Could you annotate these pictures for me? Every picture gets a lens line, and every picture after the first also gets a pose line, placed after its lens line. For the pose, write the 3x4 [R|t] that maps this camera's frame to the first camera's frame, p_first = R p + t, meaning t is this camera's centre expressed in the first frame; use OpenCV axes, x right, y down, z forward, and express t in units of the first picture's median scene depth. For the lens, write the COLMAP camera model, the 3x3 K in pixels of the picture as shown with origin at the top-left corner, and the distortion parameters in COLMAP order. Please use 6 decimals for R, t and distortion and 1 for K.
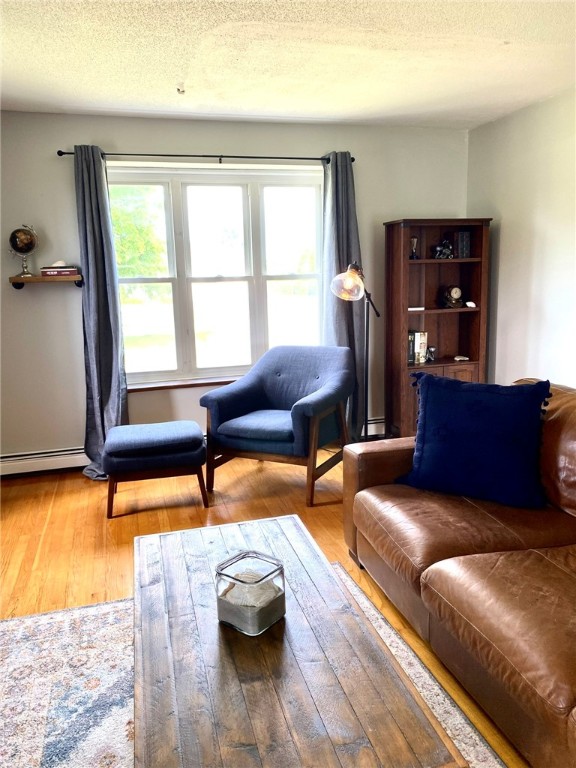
lens RADIAL K [[583.3, 0, 288.0], [0, 583.3, 384.0], [0, 0, 1]] dist [0.092066, -0.001789]
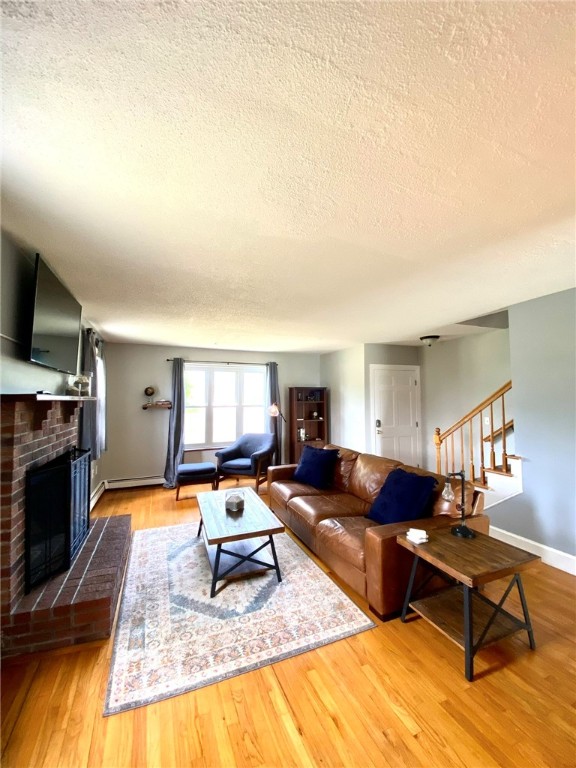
lens RADIAL K [[282.2, 0, 288.0], [0, 282.2, 384.0], [0, 0, 1]] dist [0.000732, 0.000014]
pose [[0.992619, 0.031838, 0.117021, 0.010636], [-0.002125, 0.969342, -0.245708, 0.030294], [-0.121256, 0.243646, 0.962254, -0.271268]]
